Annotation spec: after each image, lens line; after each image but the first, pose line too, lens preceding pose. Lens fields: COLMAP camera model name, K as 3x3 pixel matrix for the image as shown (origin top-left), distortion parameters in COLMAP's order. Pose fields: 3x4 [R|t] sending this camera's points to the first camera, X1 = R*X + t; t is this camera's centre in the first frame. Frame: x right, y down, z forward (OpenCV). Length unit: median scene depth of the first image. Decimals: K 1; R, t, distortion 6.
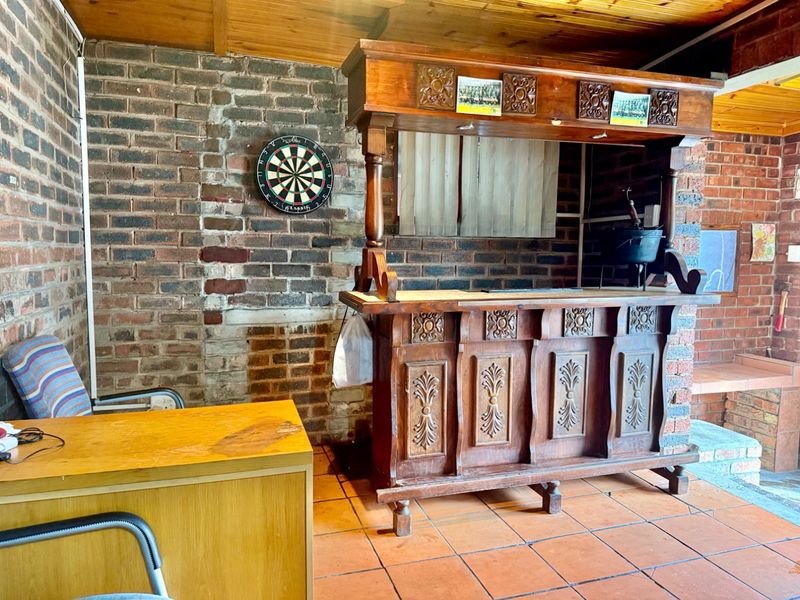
lens RADIAL K [[575.0, 0, 400.0], [0, 575.0, 300.0], [0, 0, 1]] dist [0.101357, -0.183985]
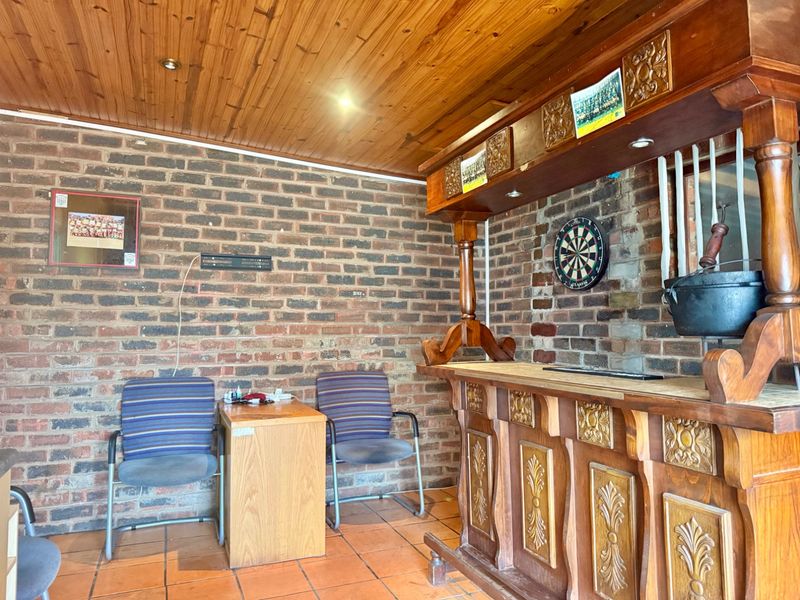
lens RADIAL K [[575.0, 0, 400.0], [0, 575.0, 300.0], [0, 0, 1]] dist [0.101357, -0.183985]
pose [[0.065799, -0.061506, -0.995935, 0.855016], [-0.077820, 0.994742, -0.066574, -0.036032], [0.994794, 0.081884, 0.060667, 0.625319]]
